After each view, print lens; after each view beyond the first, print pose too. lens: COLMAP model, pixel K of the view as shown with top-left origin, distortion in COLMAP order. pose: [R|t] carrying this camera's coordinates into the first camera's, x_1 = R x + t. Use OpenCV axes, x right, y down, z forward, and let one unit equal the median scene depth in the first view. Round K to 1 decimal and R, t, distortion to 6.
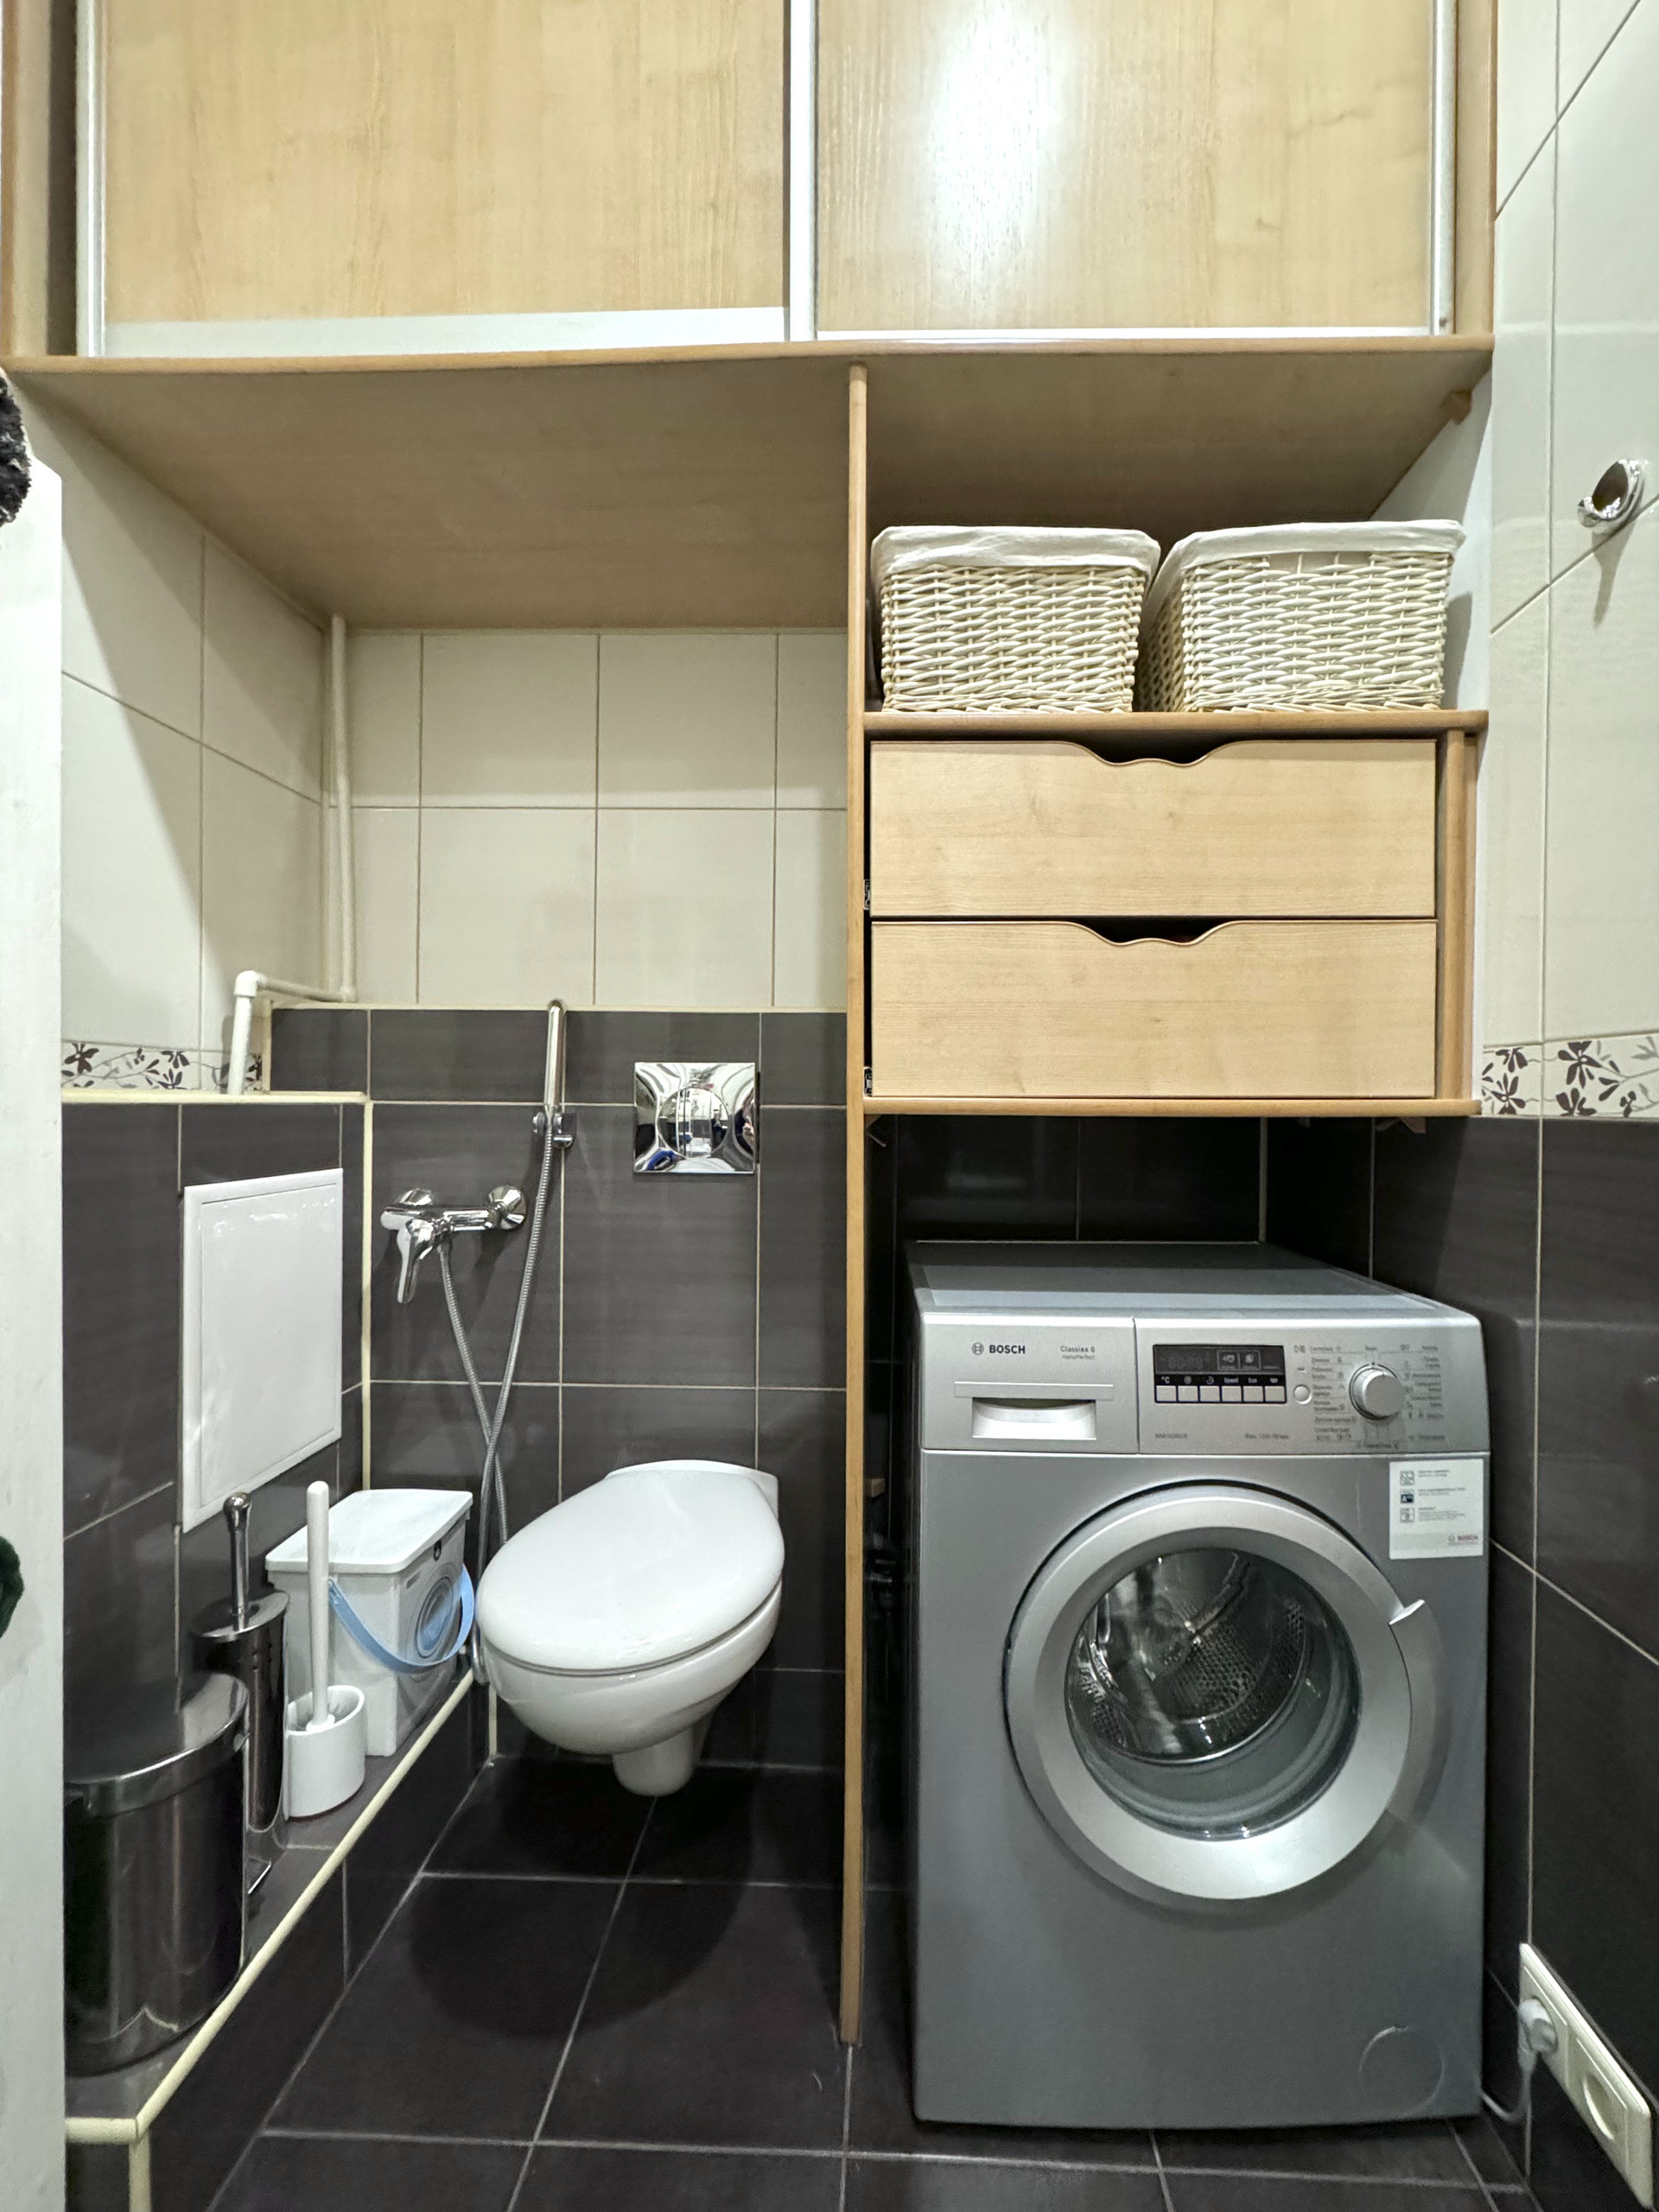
lens RADIAL K [[888.4, 0, 962.9], [0, 888.4, 1085.1], [0, 0, 1]] dist [0.000327, -0.001283]
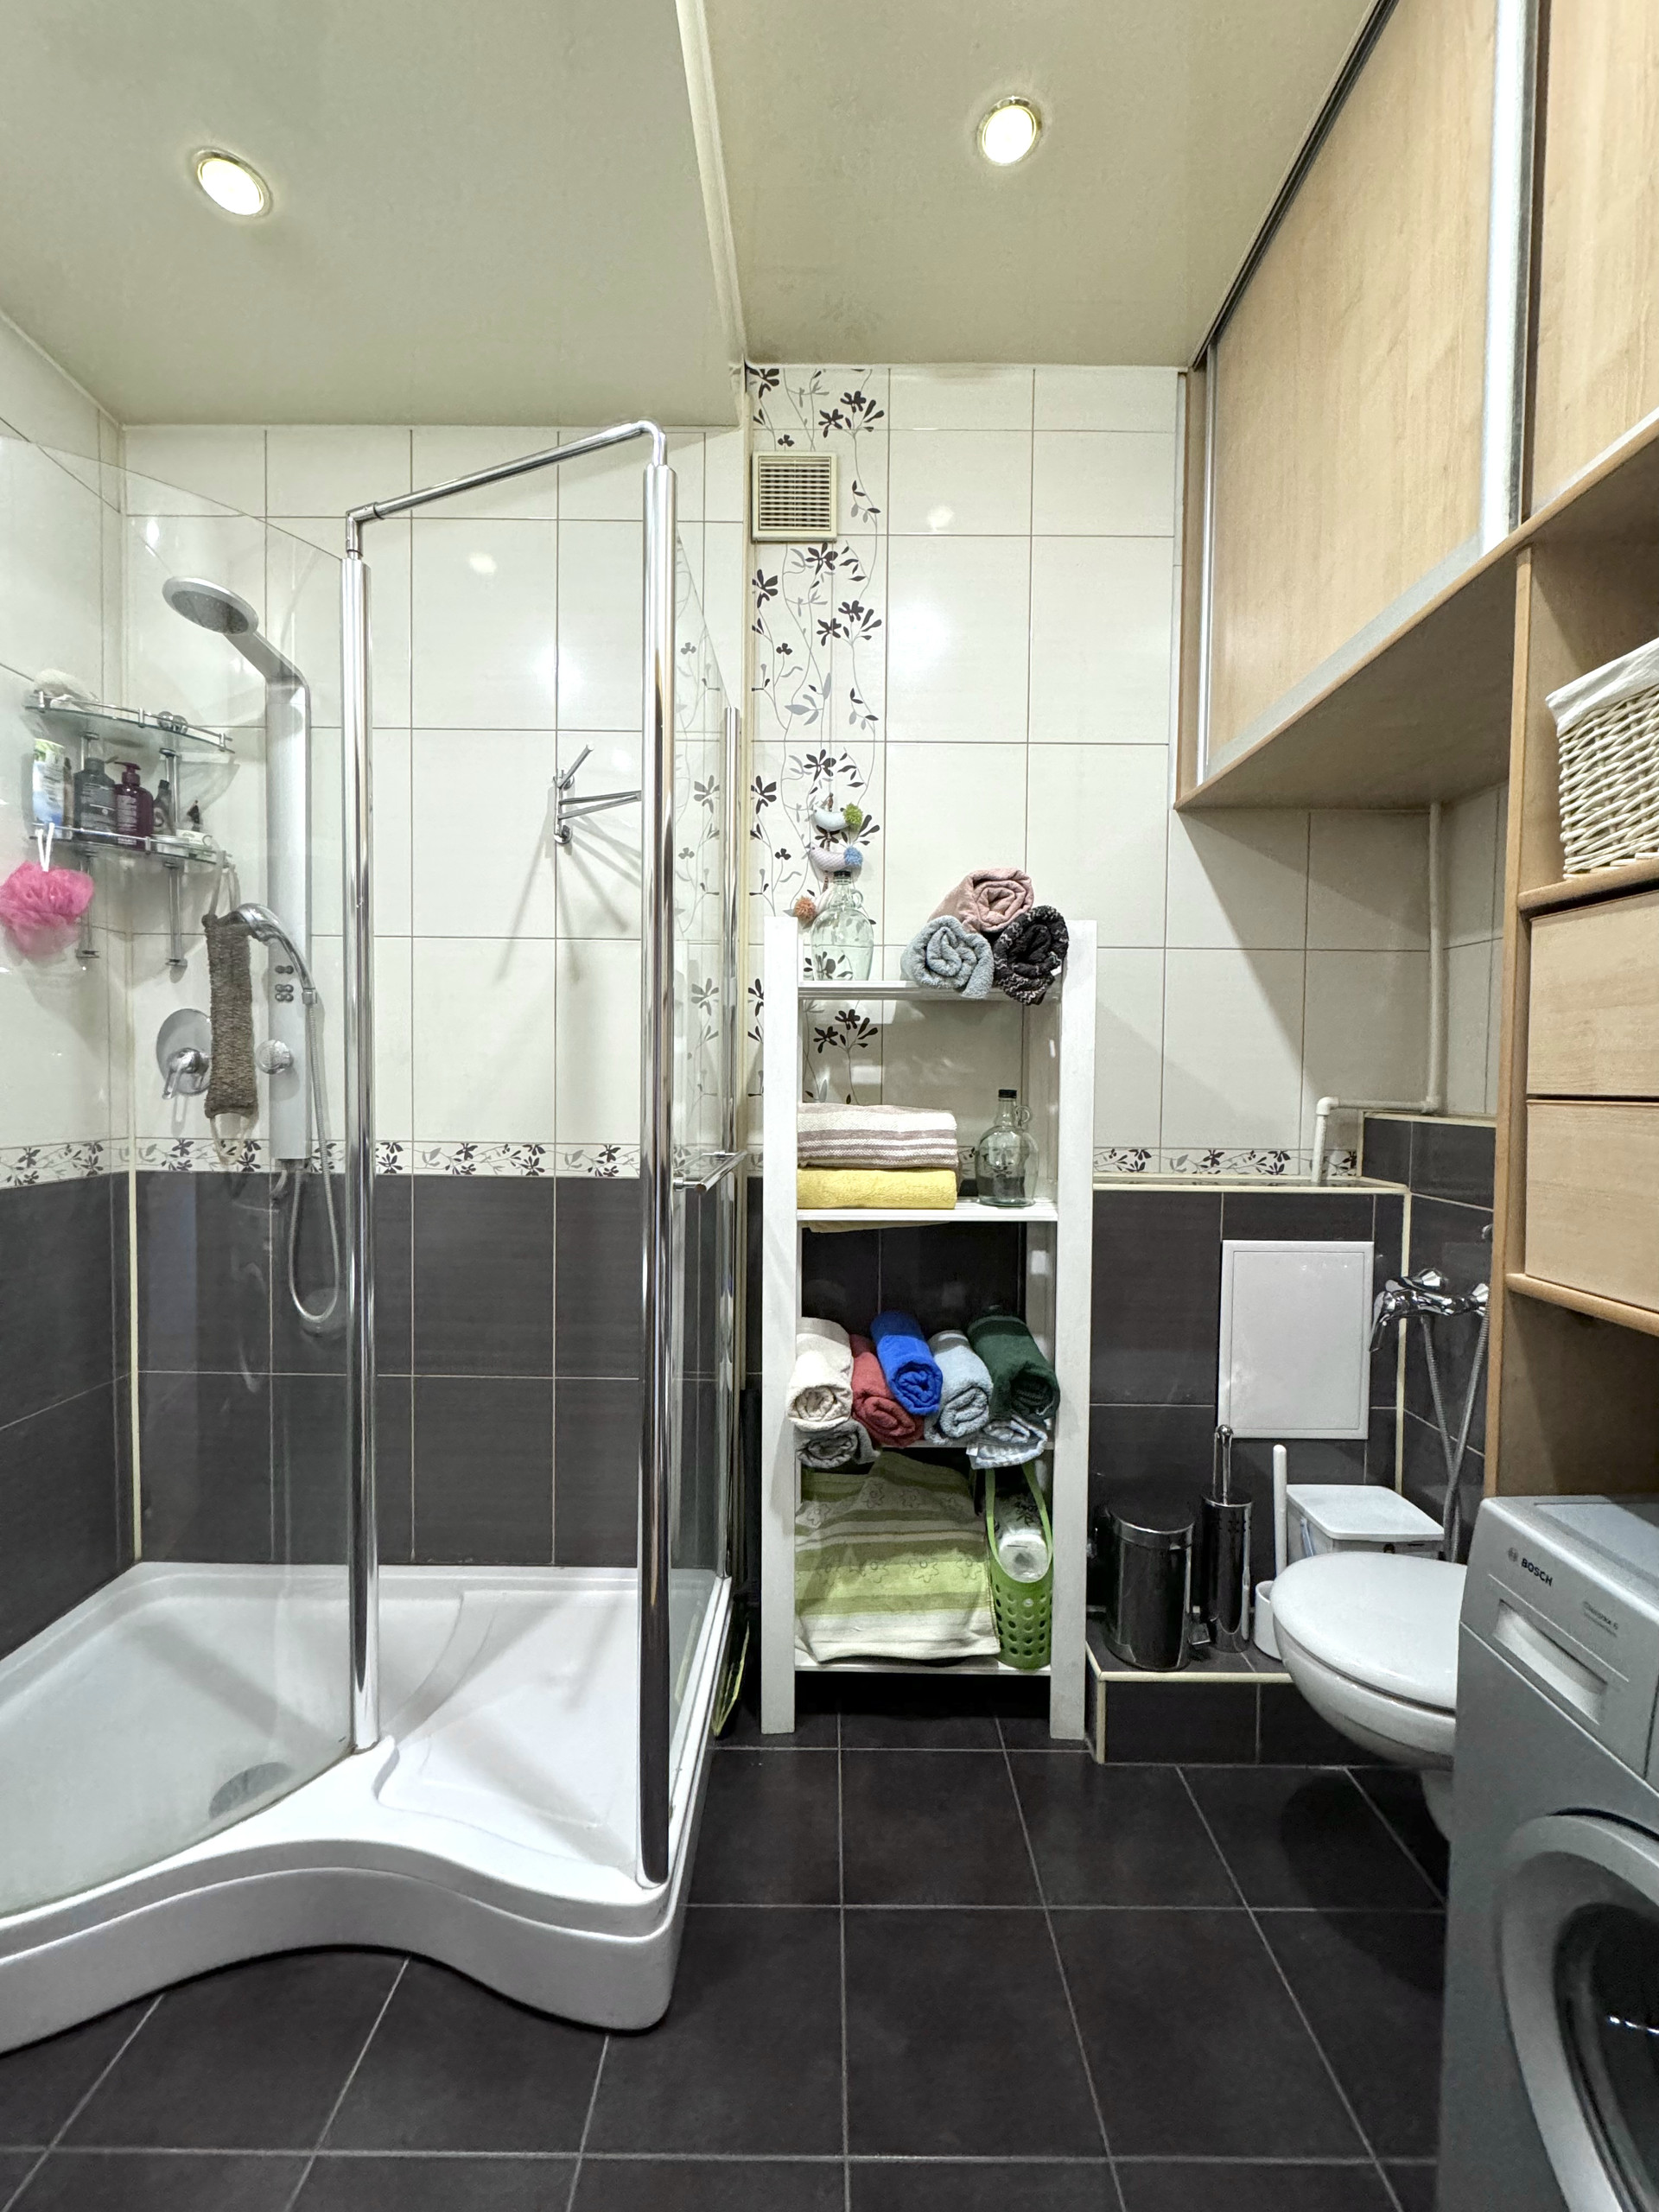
lens RADIAL K [[888.4, 0, 836.7], [0, 888.4, 1106.2], [0, 0, 1]] dist [0.000327, -0.001283]
pose [[0.029140, 0.028912, -0.999157, 0.827675], [-0.016191, 0.999464, 0.028449, -0.183840], [0.999444, 0.015349, 0.029593, 0.190127]]
